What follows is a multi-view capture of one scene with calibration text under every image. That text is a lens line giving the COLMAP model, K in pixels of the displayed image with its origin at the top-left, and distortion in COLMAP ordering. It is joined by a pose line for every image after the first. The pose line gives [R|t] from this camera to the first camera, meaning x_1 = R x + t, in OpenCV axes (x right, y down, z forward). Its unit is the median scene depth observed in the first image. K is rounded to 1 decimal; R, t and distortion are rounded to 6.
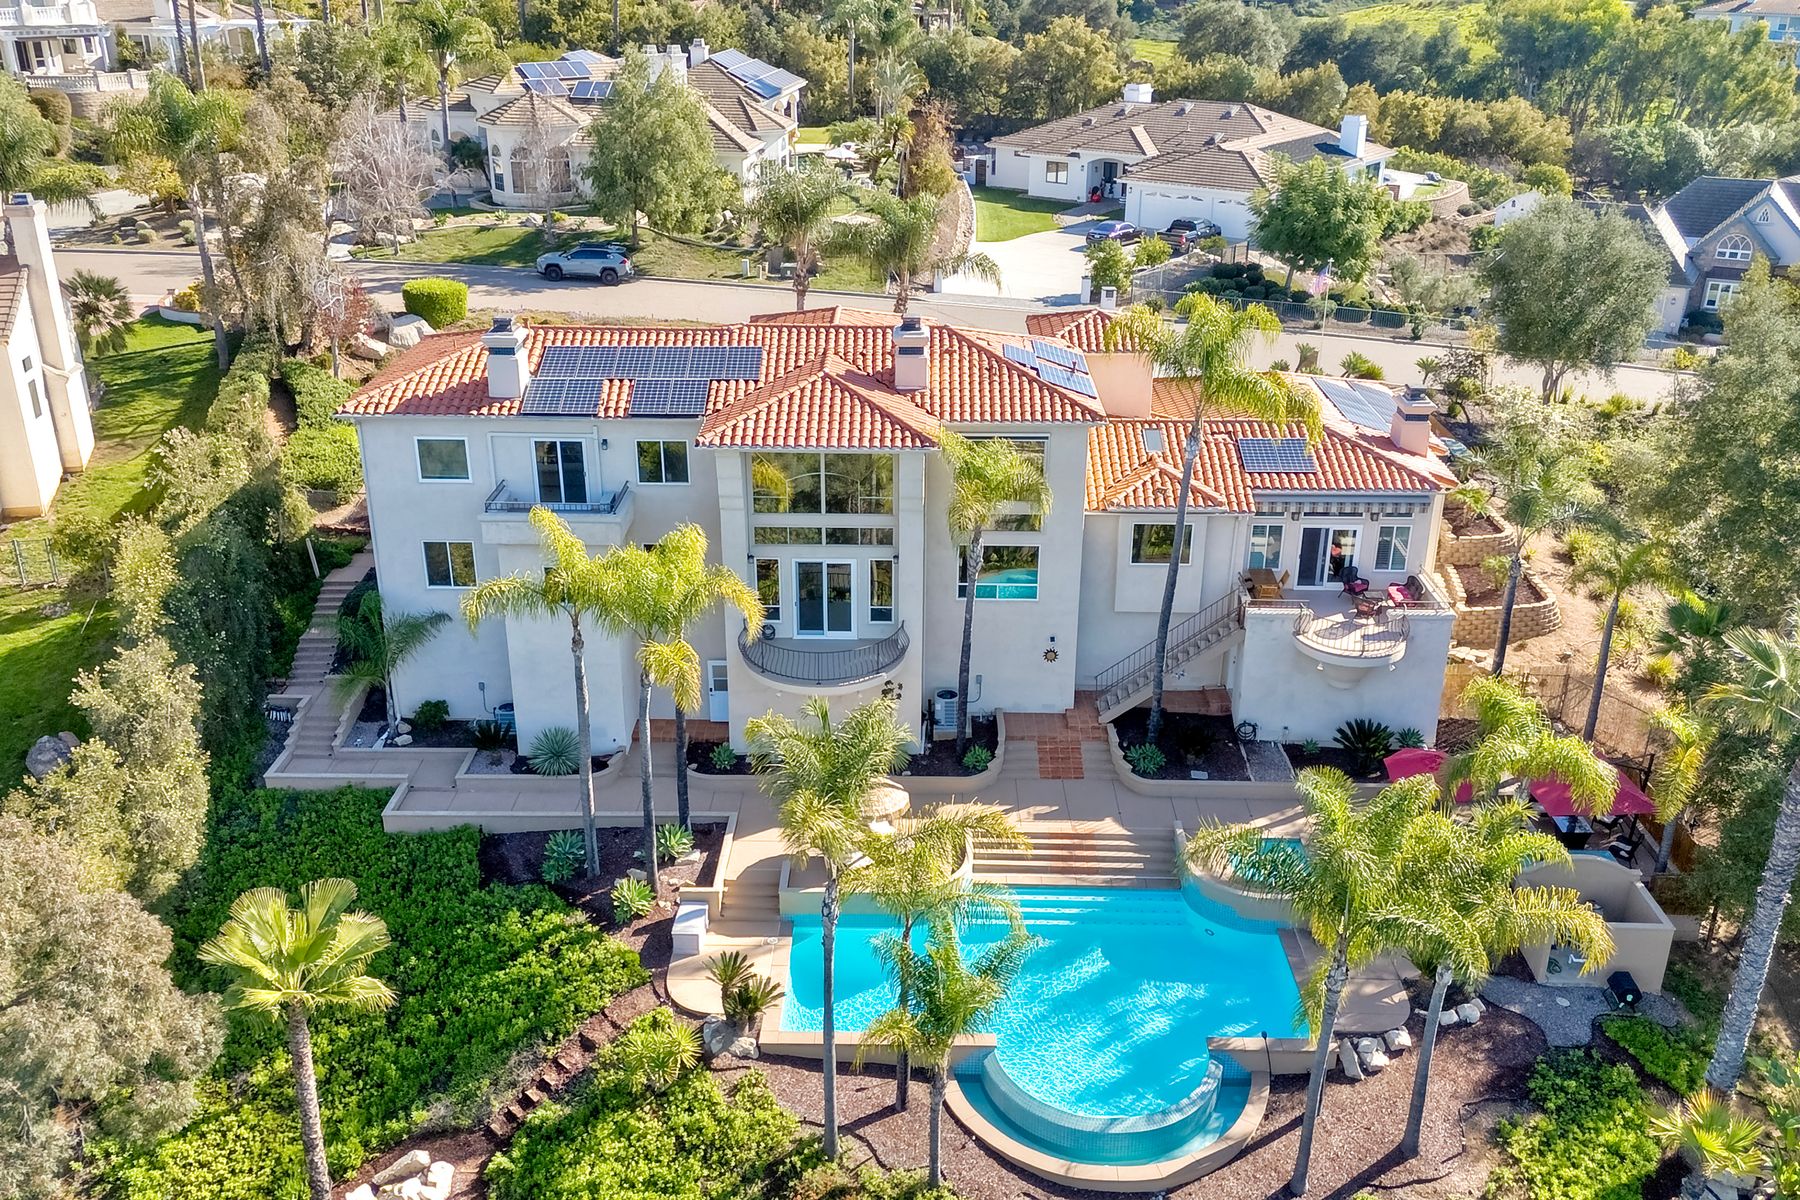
lens RADIAL K [[1588.9, 0, 917.1], [0, 1588.9, 592.6], [0, 0, 1]] dist [0.050398, -0.021538]
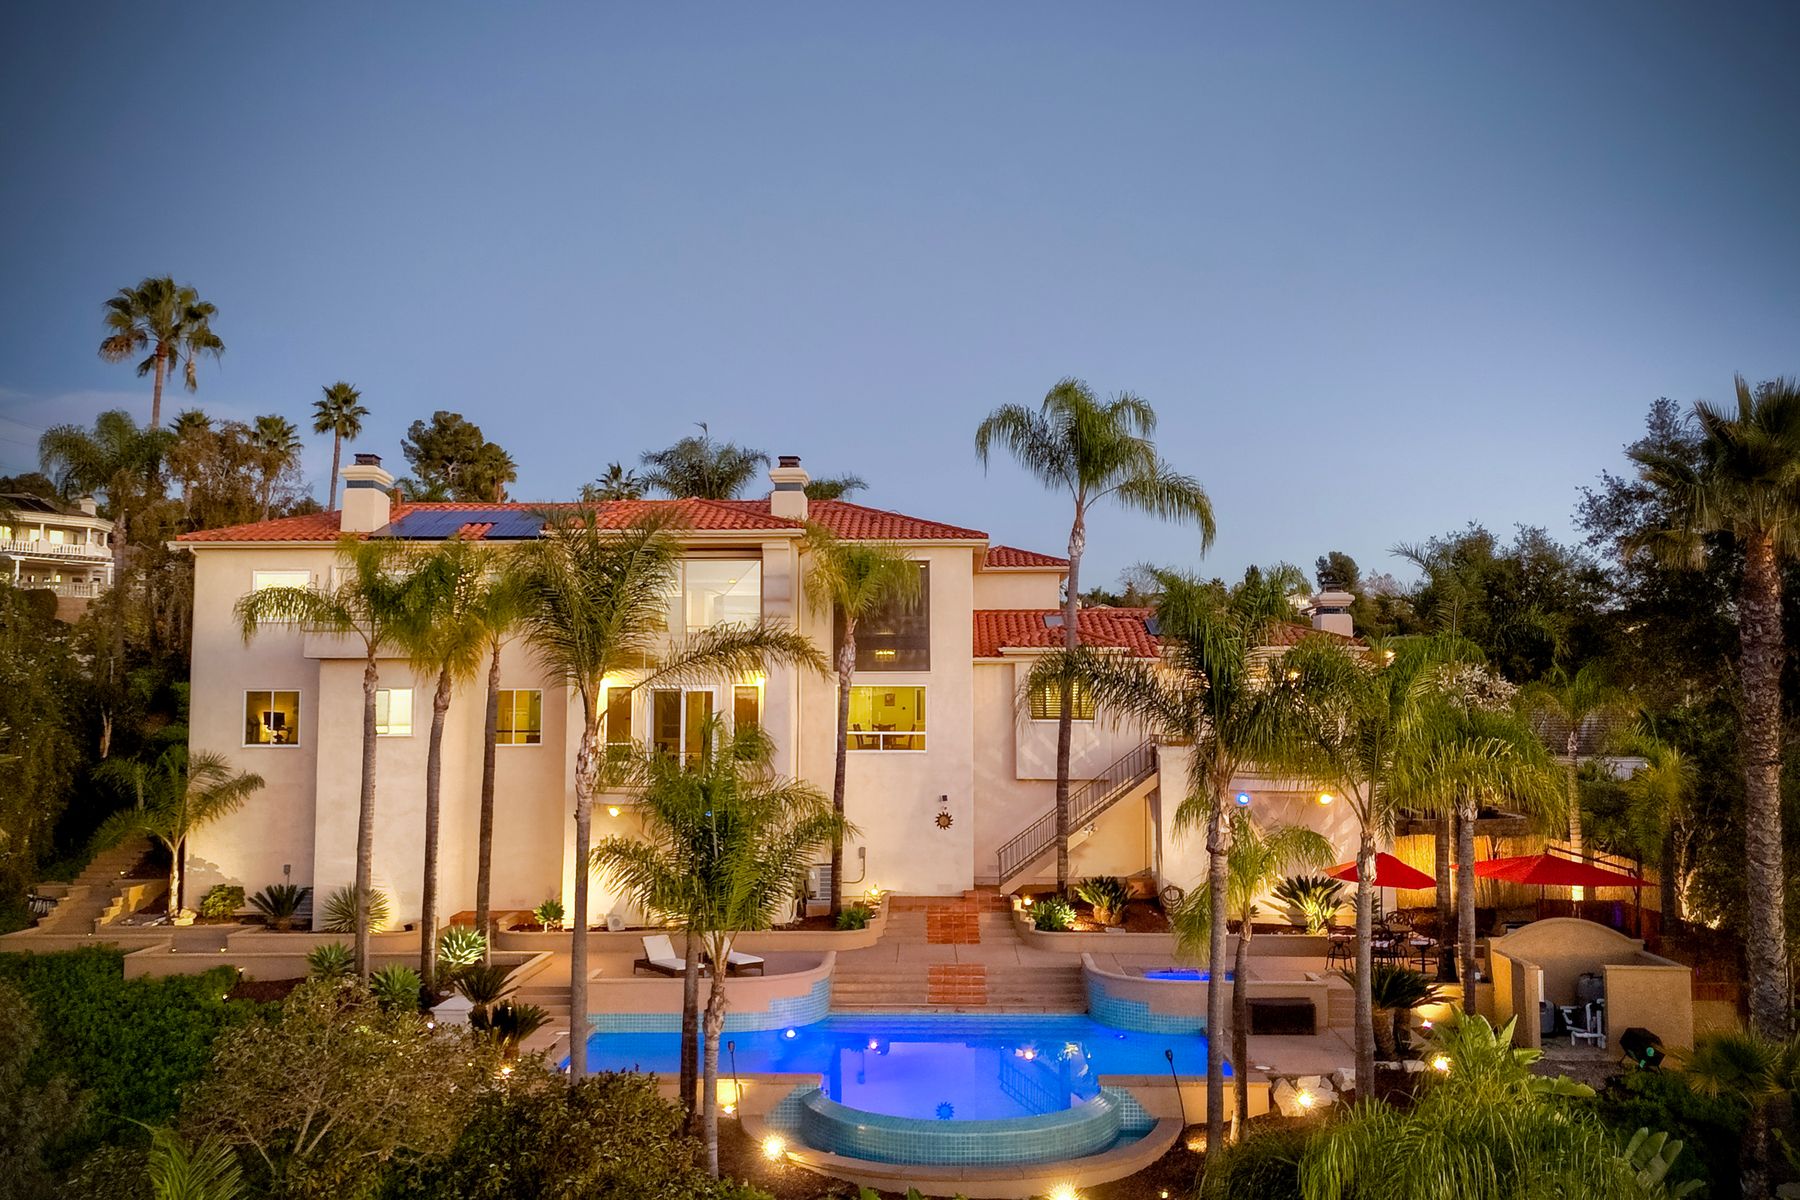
lens RADIAL K [[1588.9, 0, 917.1], [0, 1588.9, 592.6], [0, 0, 1]] dist [0.050398, -0.021538]
pose [[0.999902, -0.007011, -0.012128, 0.085807], [0.000825, 0.893719, -0.448627, 0.338115], [0.013984, 0.448573, 0.893637, 0.173056]]
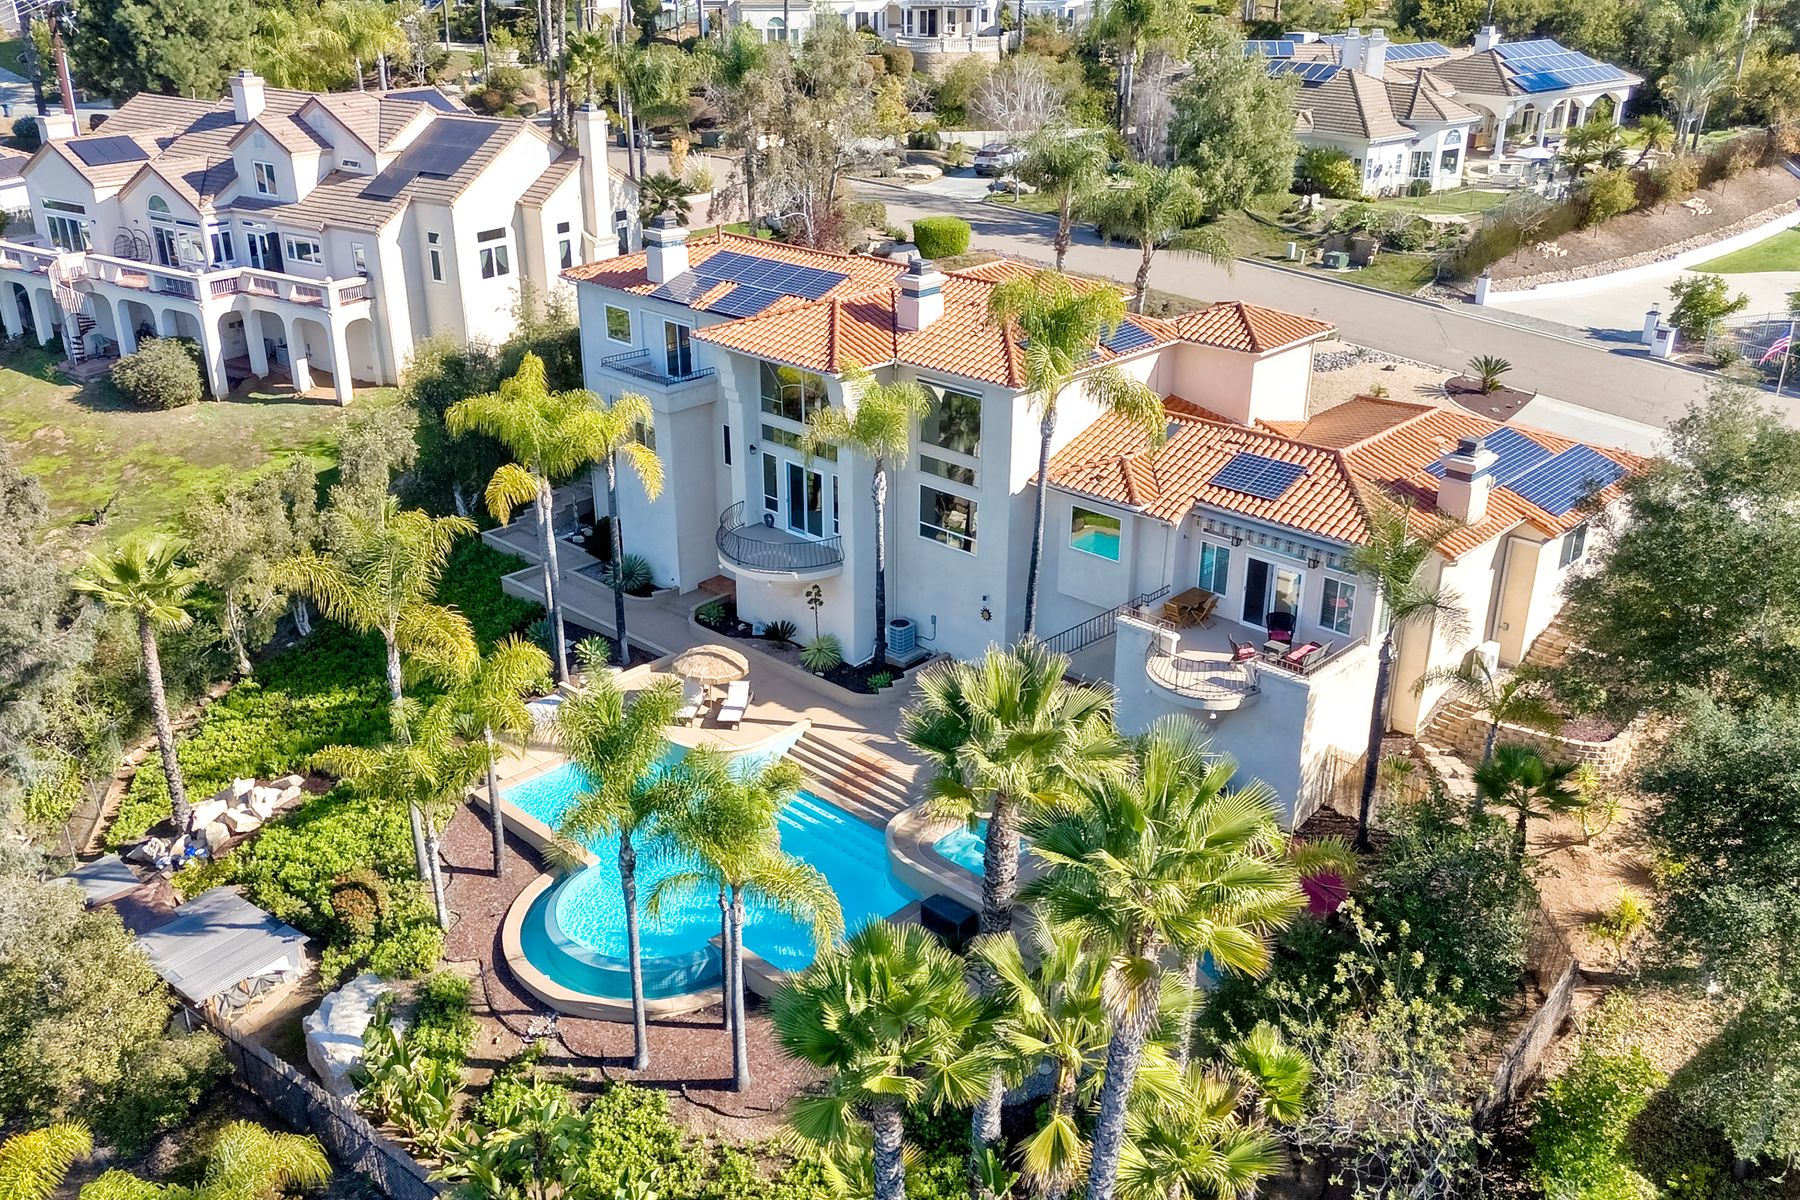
lens RADIAL K [[1588.9, 0, 917.1], [0, 1588.9, 592.6], [0, 0, 1]] dist [0.050398, -0.021538]
pose [[0.737429, 0.263124, -0.622065, 0.715404], [-0.261797, 0.960350, 0.095865, -0.062740], [0.622624, 0.092161, 0.777075, 0.188863]]
